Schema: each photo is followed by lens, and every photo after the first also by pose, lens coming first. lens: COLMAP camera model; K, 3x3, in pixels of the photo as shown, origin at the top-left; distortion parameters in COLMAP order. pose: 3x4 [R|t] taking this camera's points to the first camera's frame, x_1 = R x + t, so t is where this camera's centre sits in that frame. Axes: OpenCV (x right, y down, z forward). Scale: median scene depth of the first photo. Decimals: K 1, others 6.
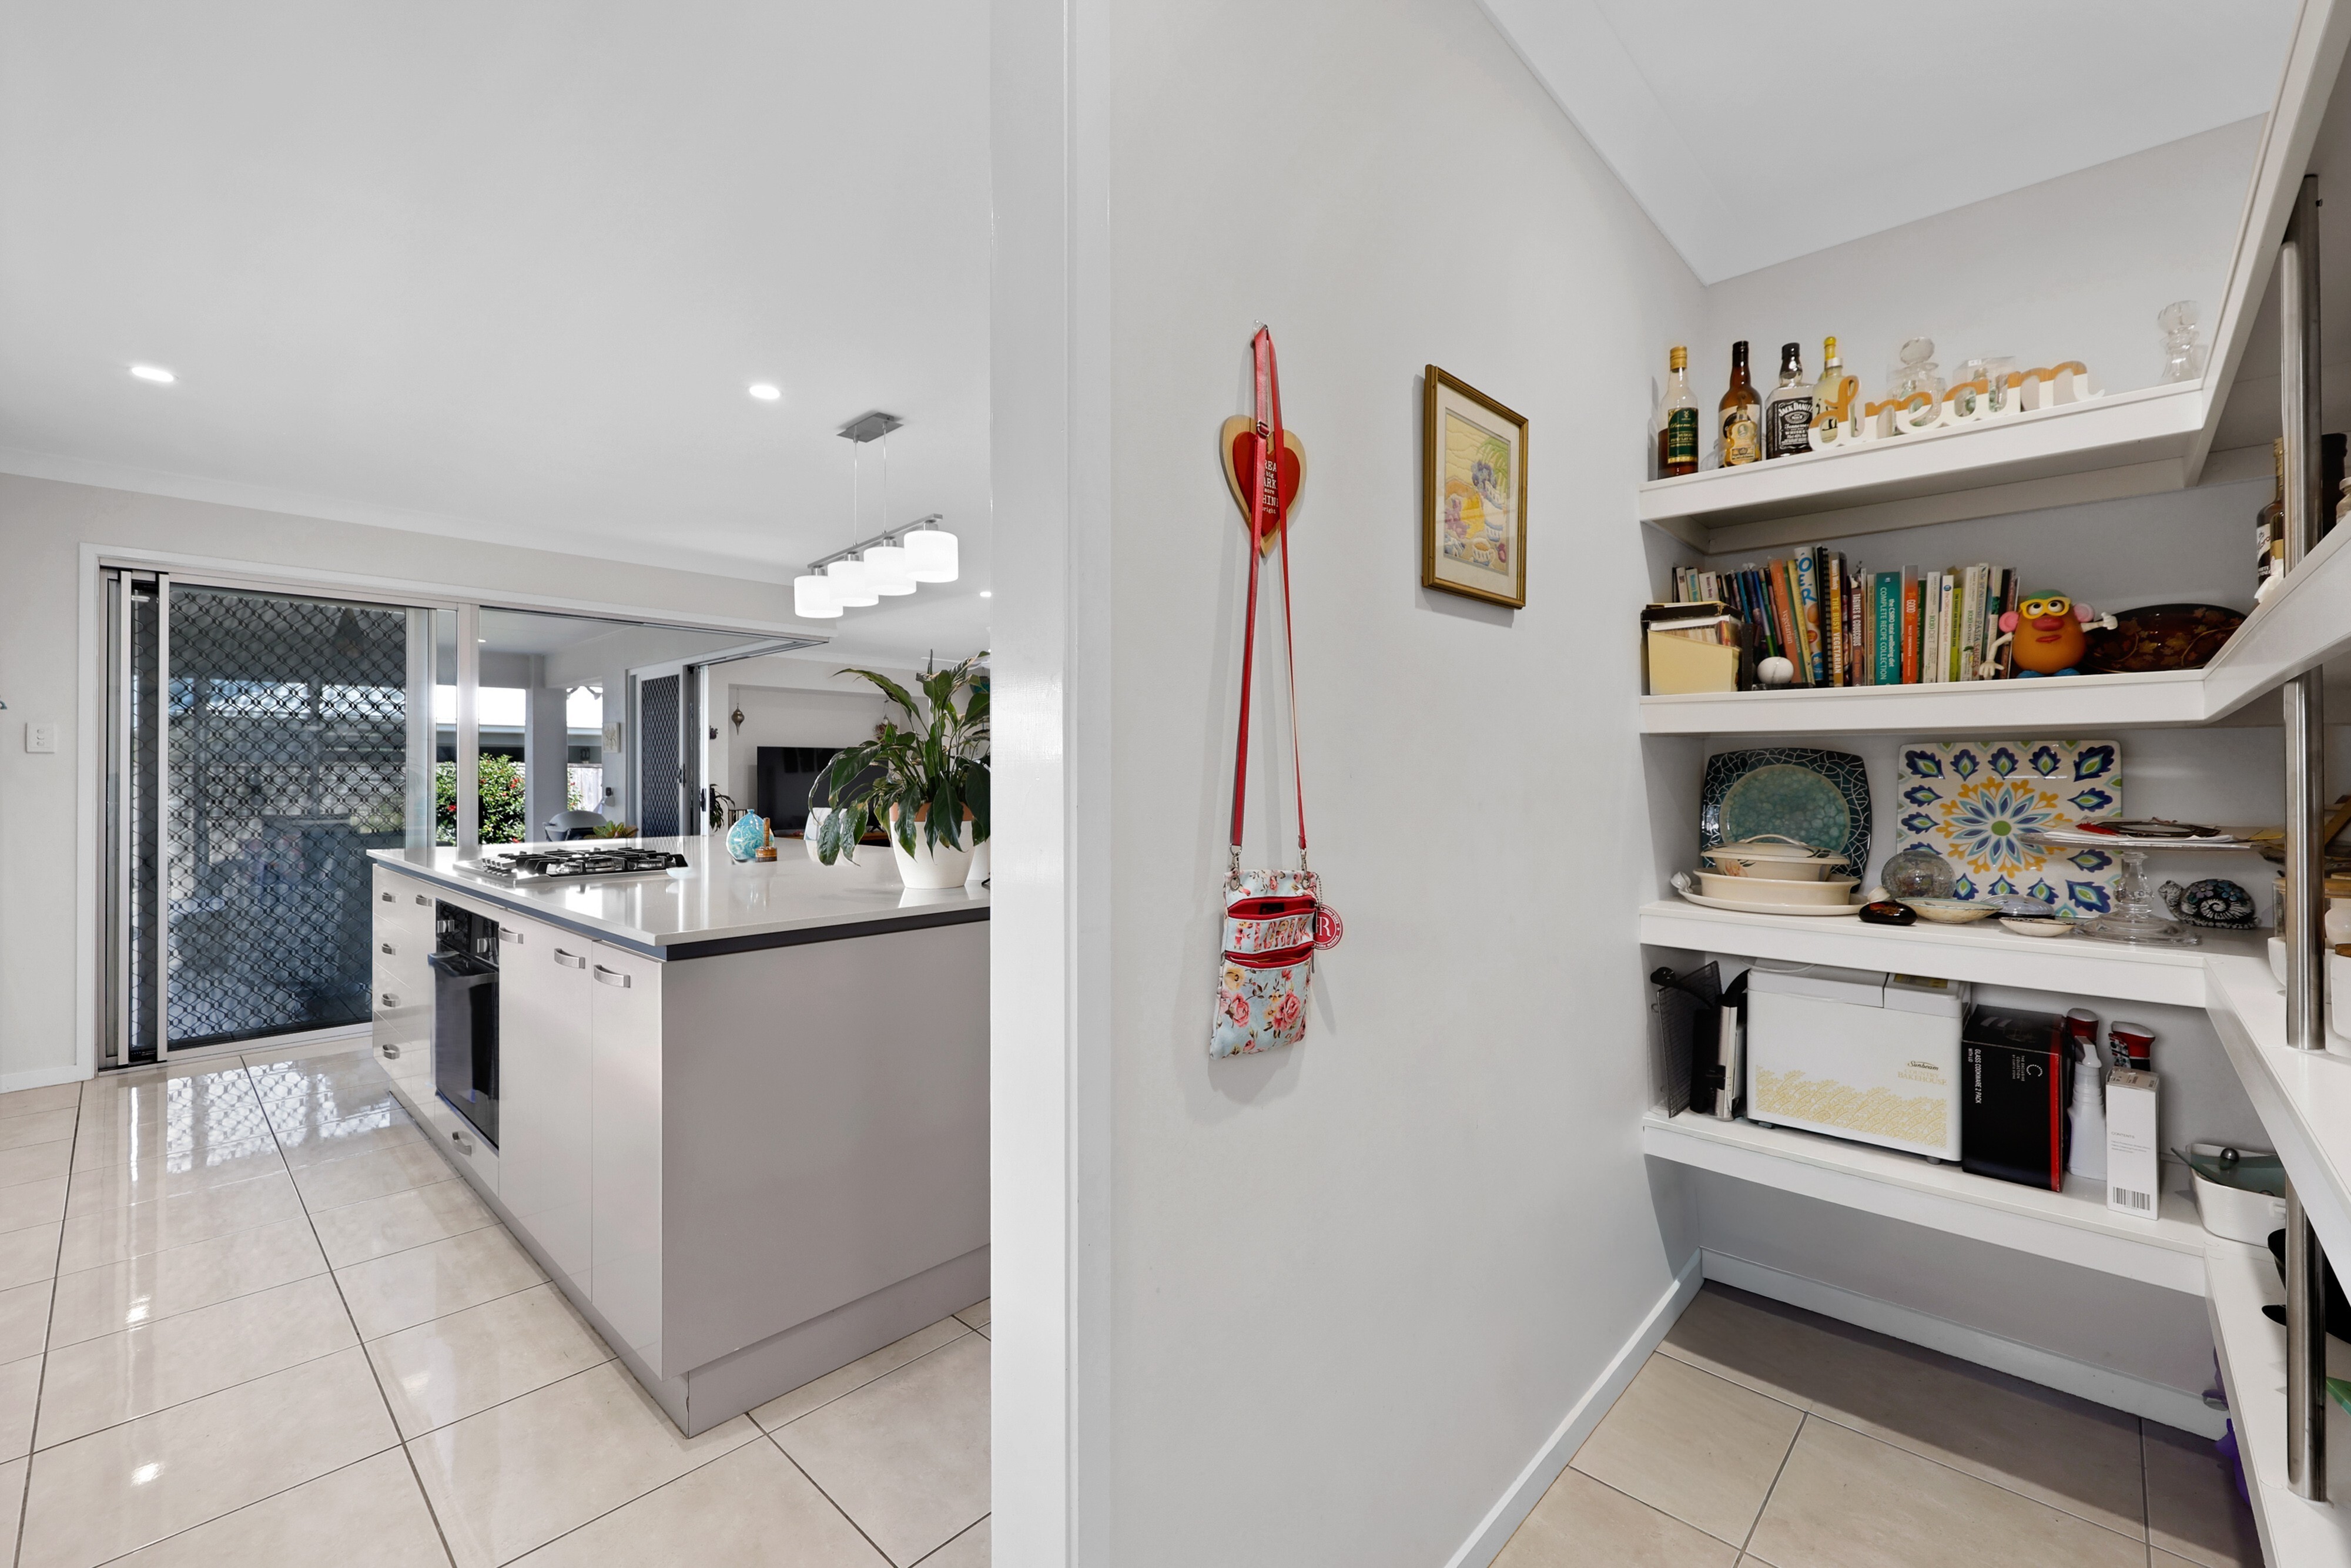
lens RADIAL K [[950.1, 0, 1384.5], [0, 950.1, 770.9], [0, 0, 1]] dist [0.008541, -0.000213]
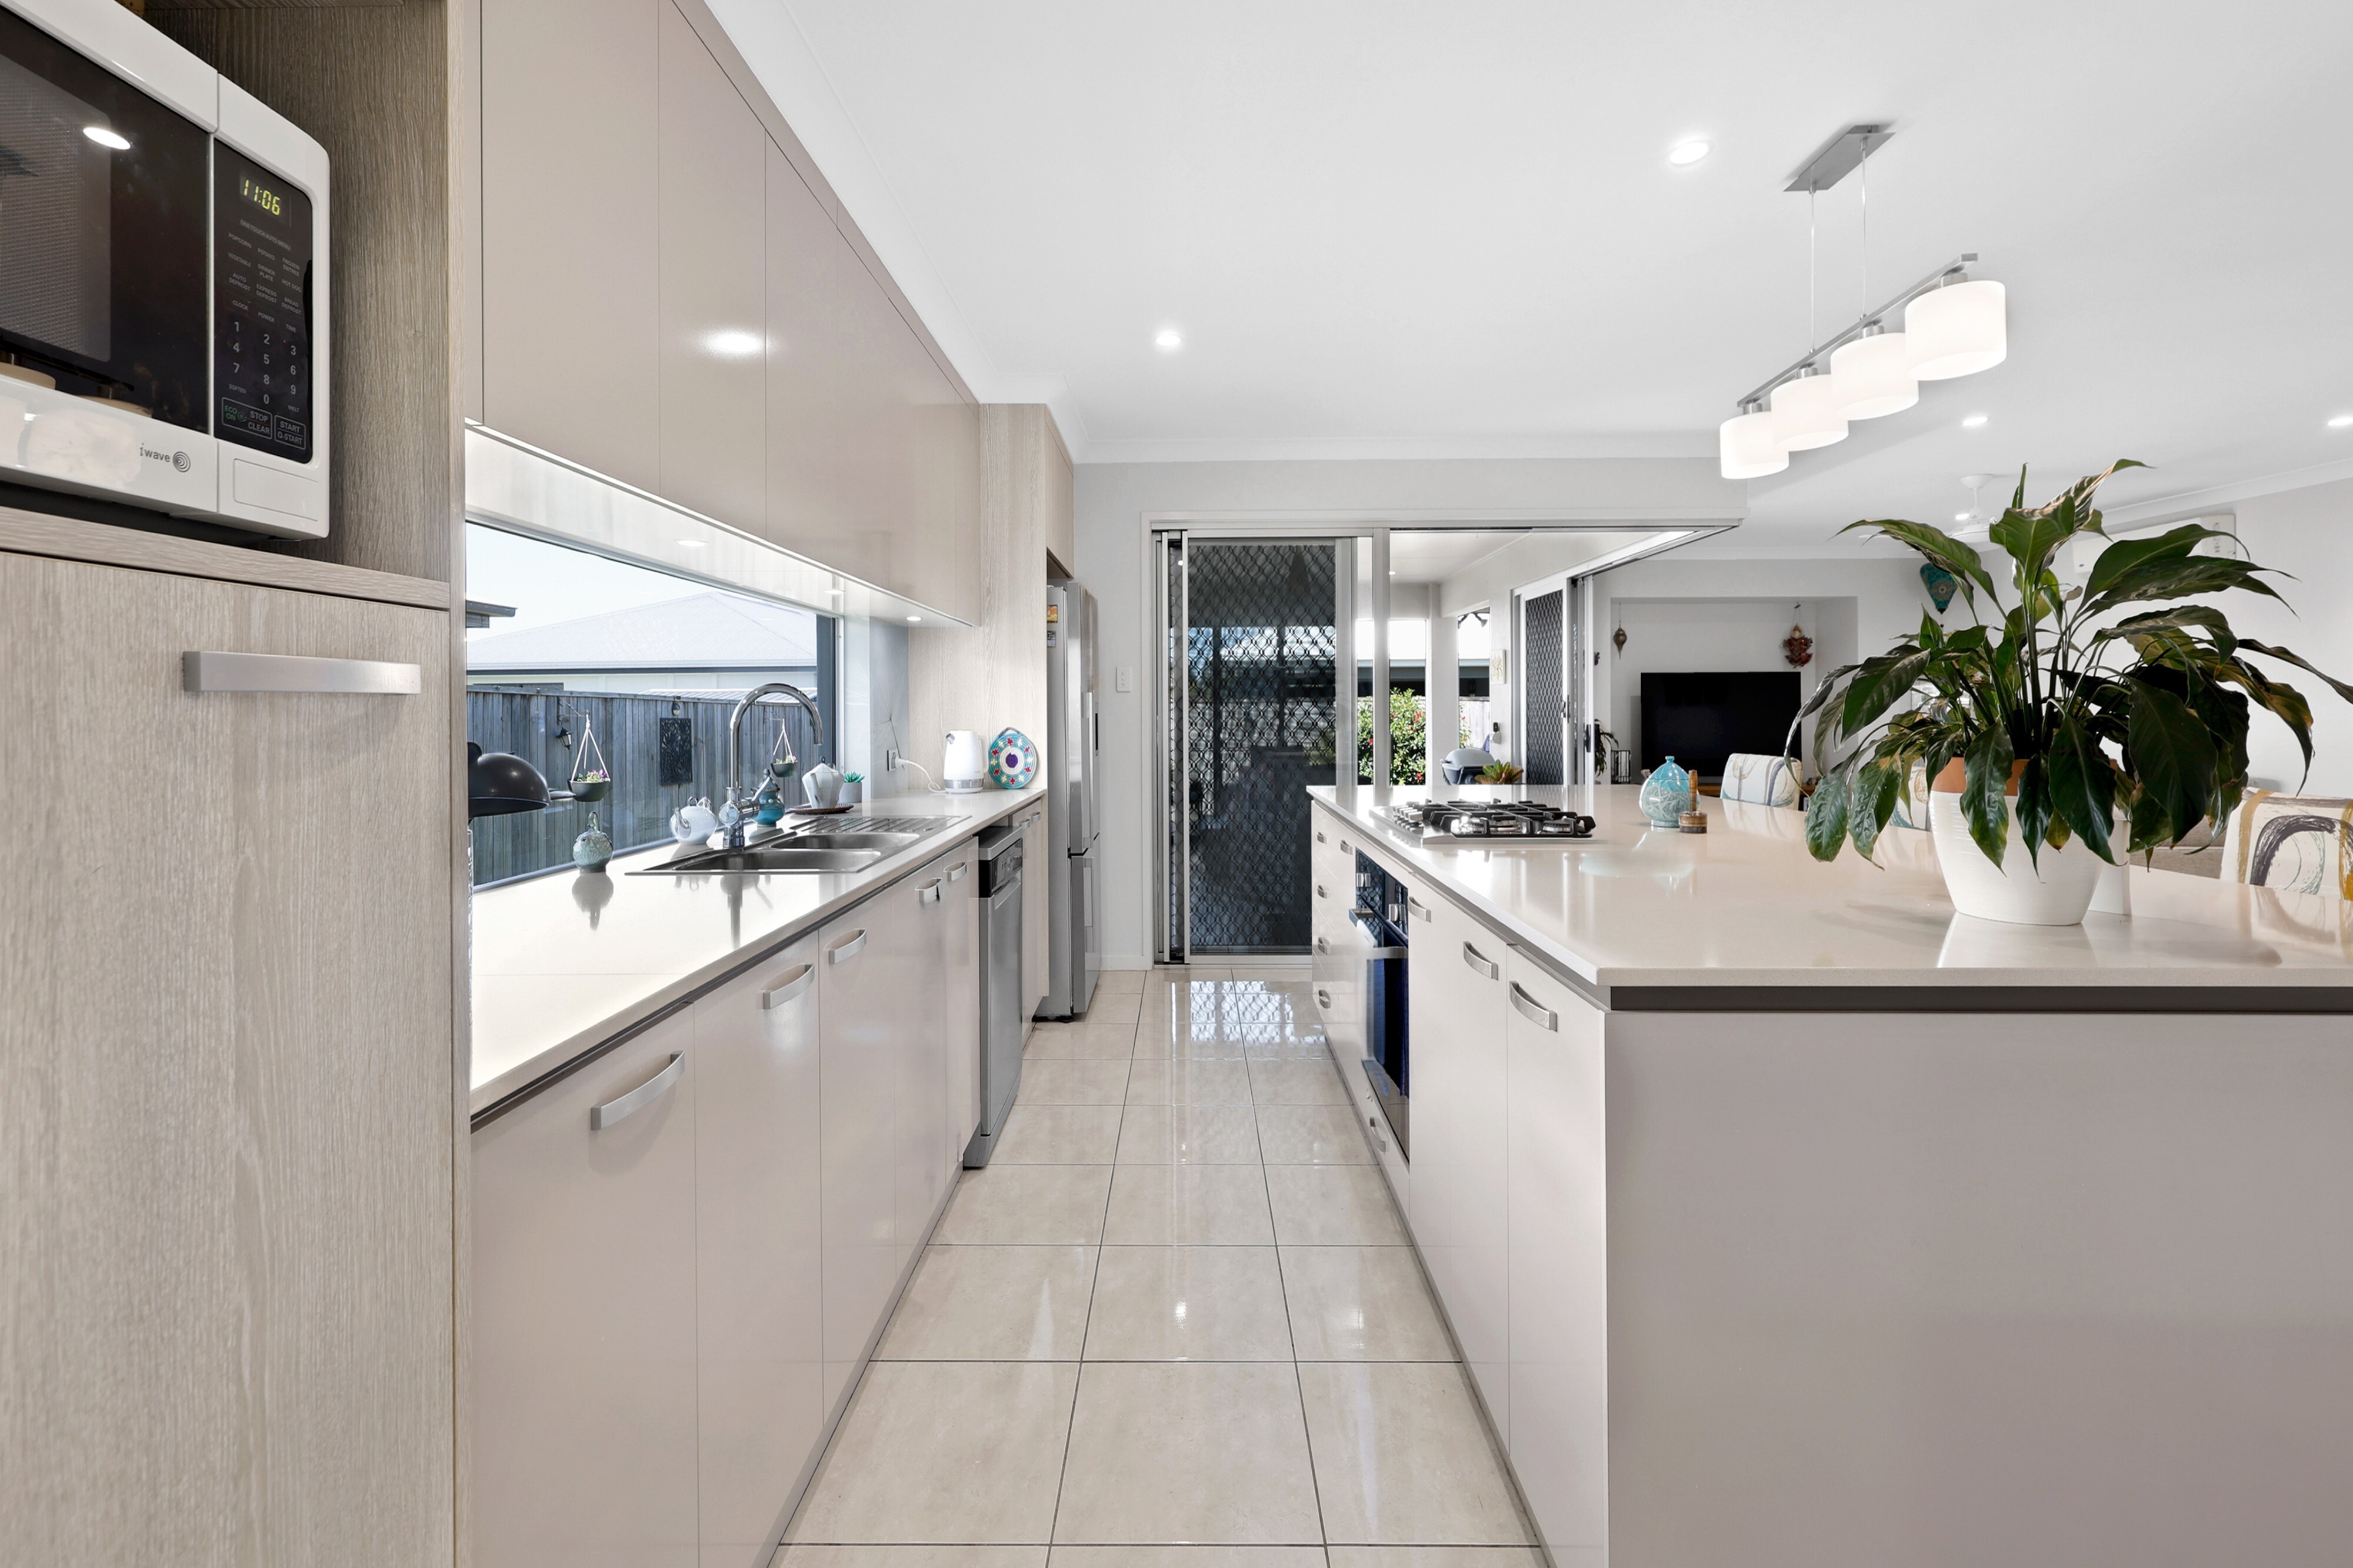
lens RADIAL K [[1129.5, 0, 1174.8], [0, 1129.5, 709.3], [0, 0, 1]] dist [0.001615, 0.000643]
pose [[0.583954, -0.002945, -0.811781, -0.194310], [0.007721, 0.999968, 0.001926, 0.000564], [0.811750, -0.007392, 0.583958, 0.207930]]
